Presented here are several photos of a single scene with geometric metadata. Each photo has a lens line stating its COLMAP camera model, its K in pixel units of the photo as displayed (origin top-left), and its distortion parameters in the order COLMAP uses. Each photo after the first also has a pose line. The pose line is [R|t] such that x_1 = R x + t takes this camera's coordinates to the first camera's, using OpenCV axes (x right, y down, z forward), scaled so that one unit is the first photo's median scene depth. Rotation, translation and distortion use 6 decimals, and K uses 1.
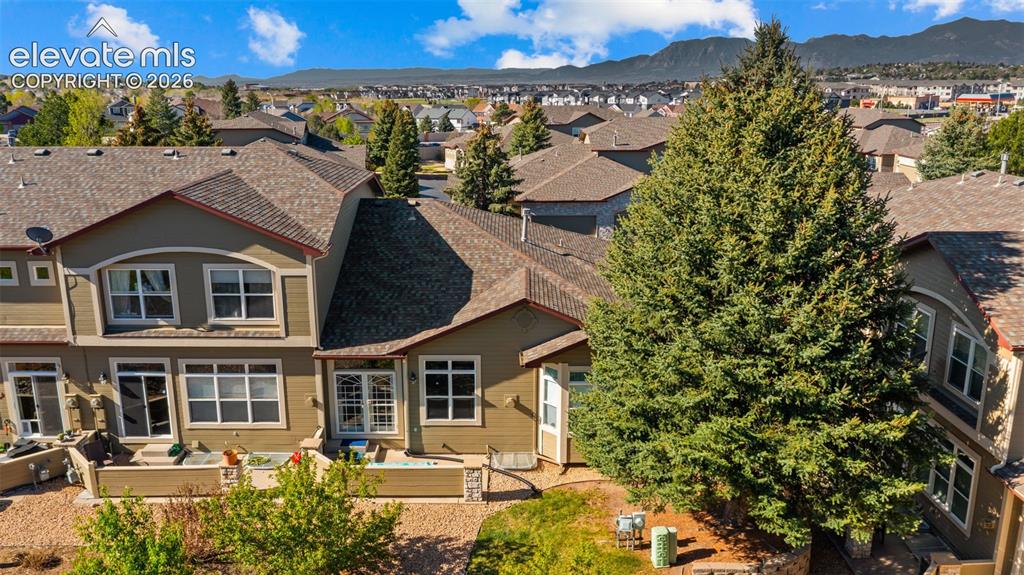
lens RADIAL K [[820.0, 0, 512.5], [0, 820.0, 290.5], [0, 0, 1]] dist [-0.008557, 0.002997]
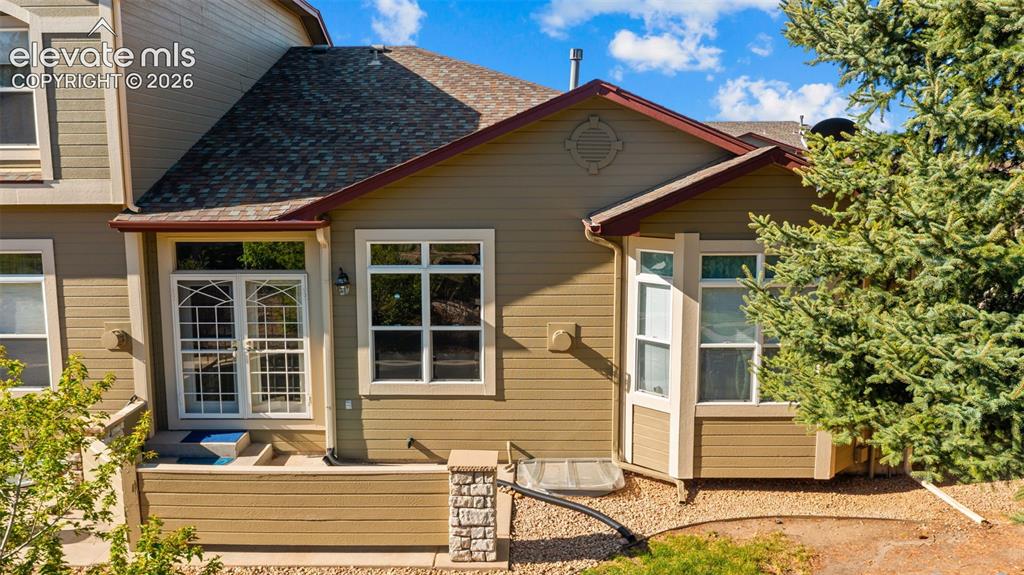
lens RADIAL K [[820.0, 0, 512.8], [0, 820.0, 285.6], [0, 0, 1]] dist [-0.008557, 0.002997]
pose [[0.999804, -0.001445, -0.019758, -0.019758], [-0.000963, 0.992613, -0.121317, 0.161082], [0.019787, 0.121312, 0.992417, 0.555589]]
